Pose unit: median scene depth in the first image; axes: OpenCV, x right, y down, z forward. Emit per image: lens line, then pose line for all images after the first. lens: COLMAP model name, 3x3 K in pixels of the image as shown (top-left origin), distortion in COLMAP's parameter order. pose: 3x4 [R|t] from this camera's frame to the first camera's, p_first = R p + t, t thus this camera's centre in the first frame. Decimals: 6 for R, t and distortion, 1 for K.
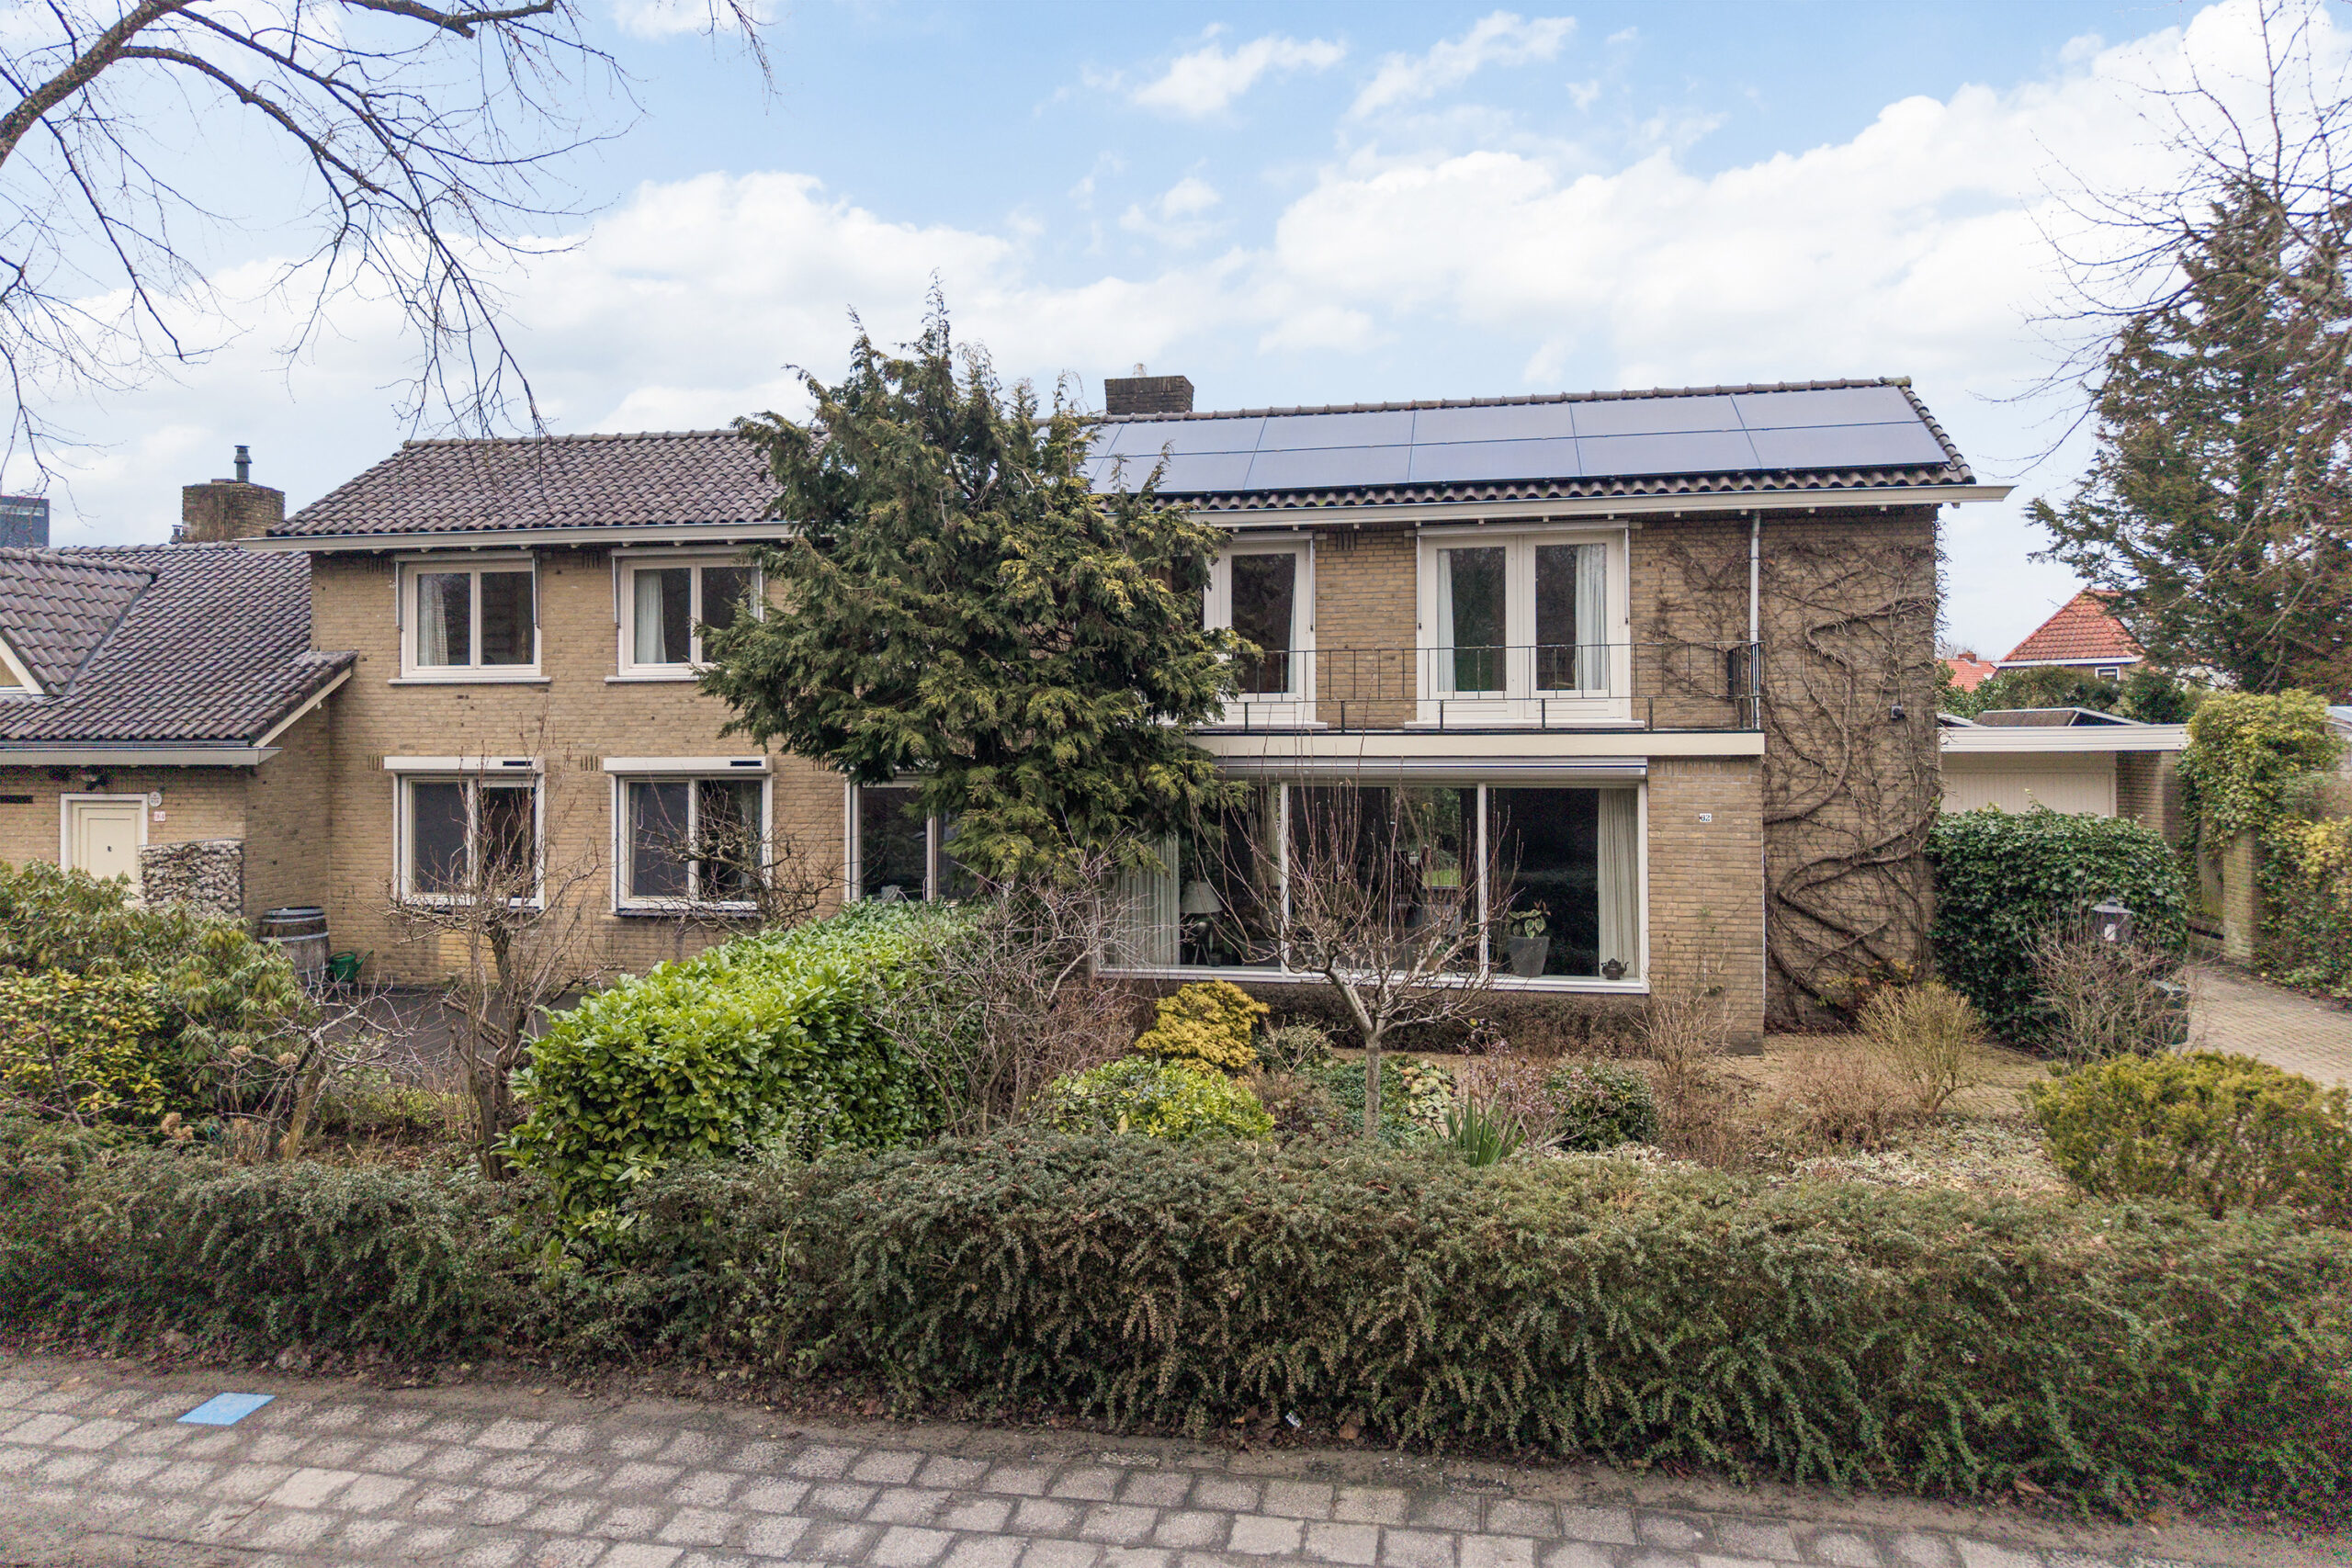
lens RADIAL K [[1523.9, 0, 1082.6], [0, 1523.9, 789.7], [0, 0, 1]] dist [-0.007959, -0.001618]
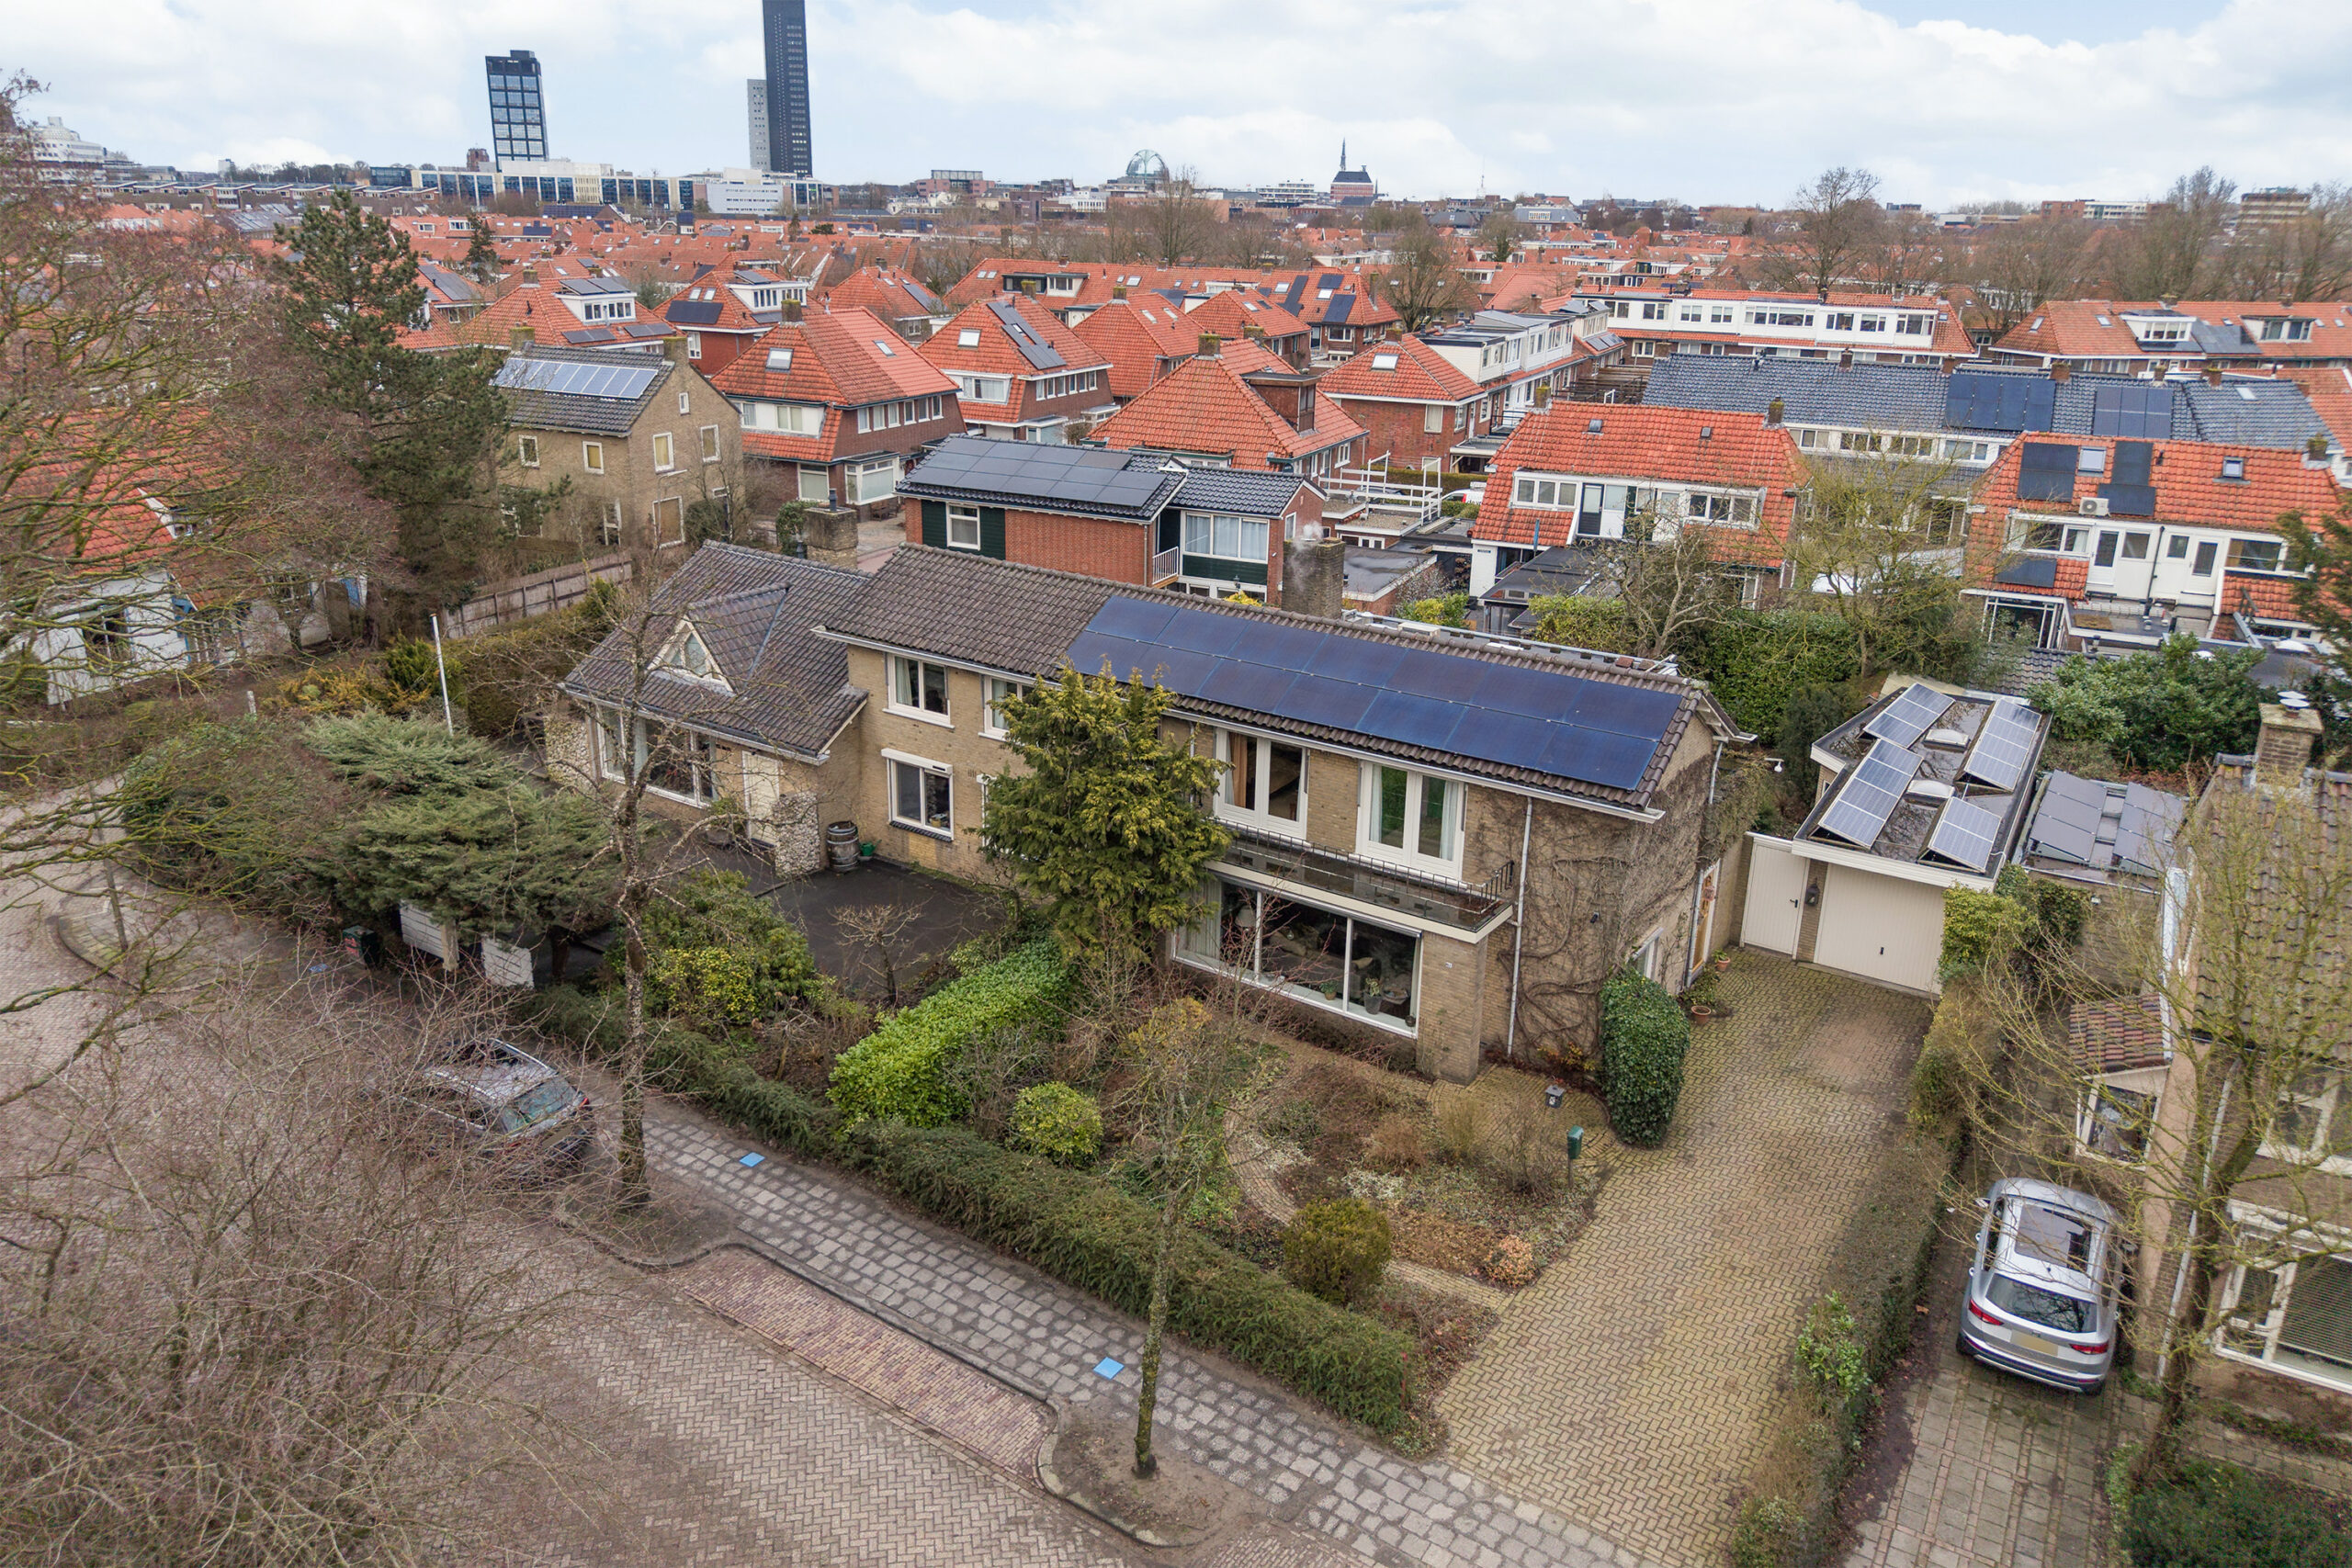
lens RADIAL K [[1563.0, 0, 1161.1], [0, 1563.0, 822.9], [0, 0, 1]] dist [0.071529, -0.129659]
pose [[0.920627, 0.158887, -0.356651, 0.685672], [-0.024119, 0.934853, 0.354214, -0.759729], [0.389697, -0.317497, 0.864484, -0.701205]]
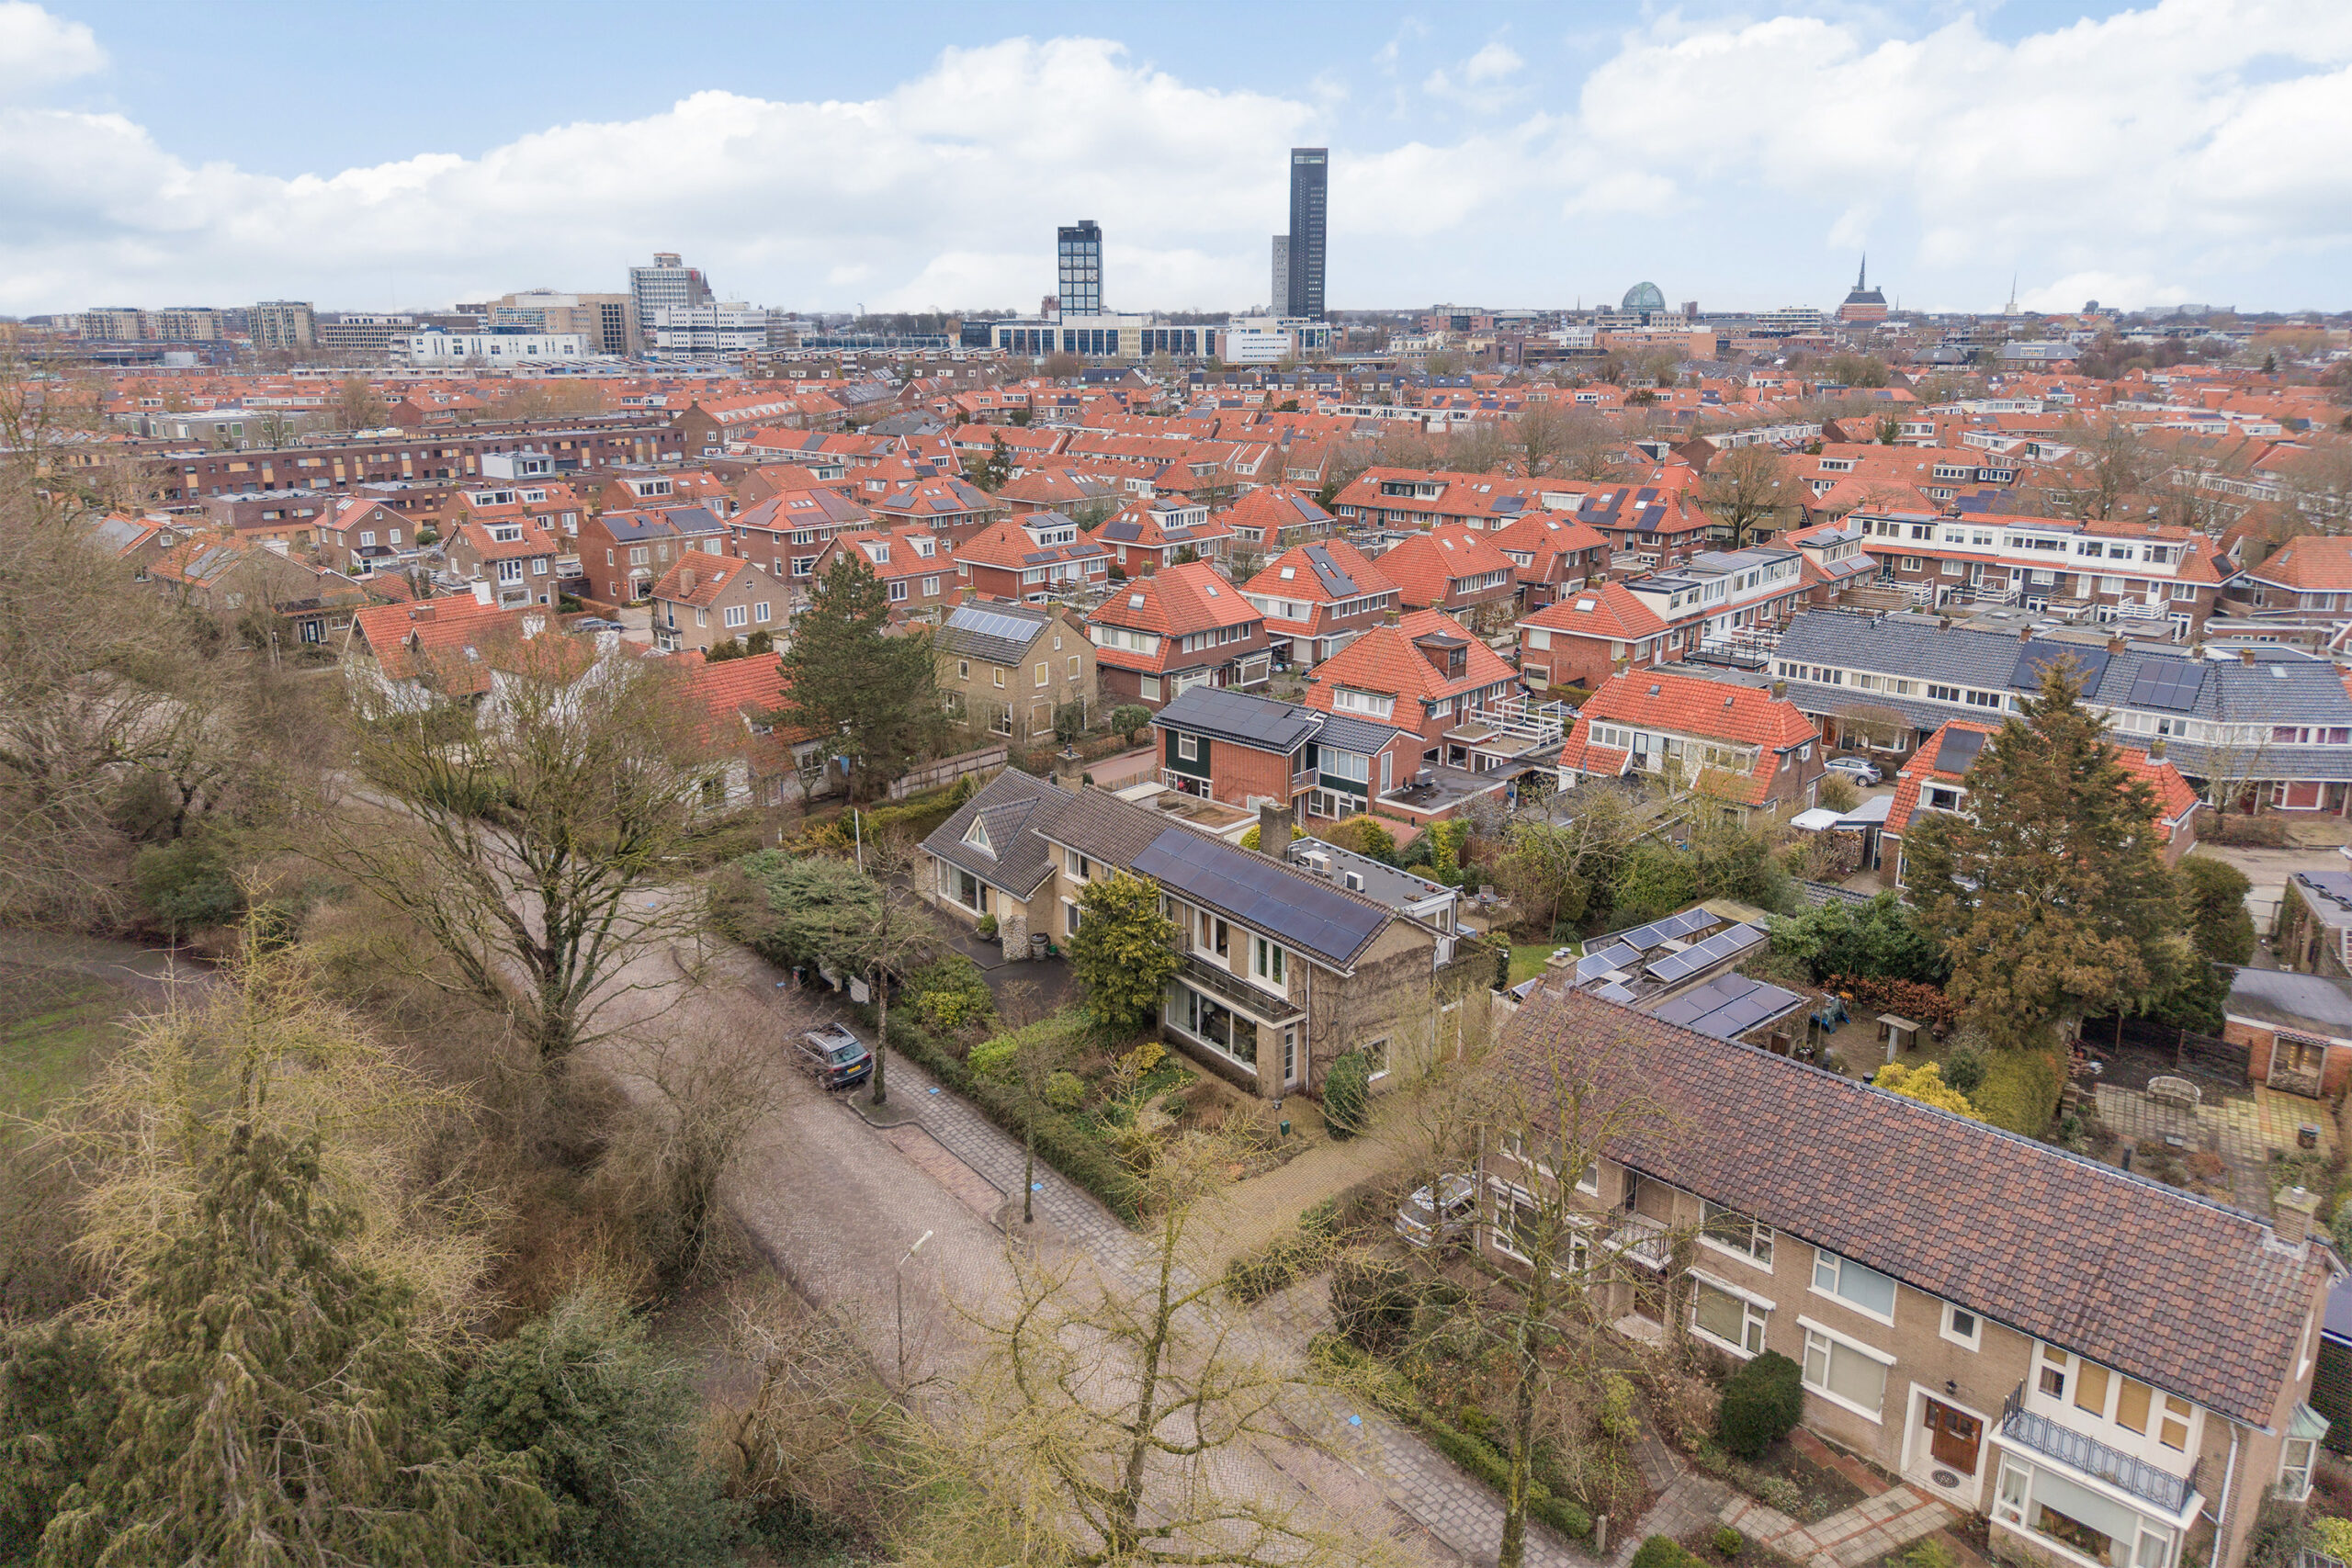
lens RADIAL K [[1563.0, 0, 1161.1], [0, 1563.0, 822.9], [0, 0, 1]] dist [0.071529, -0.129659]
pose [[0.748196, 0.199900, -0.632648, 2.349350], [0.004929, 0.951832, 0.306582, -1.542896], [0.663460, -0.232501, 0.711171, -1.652983]]
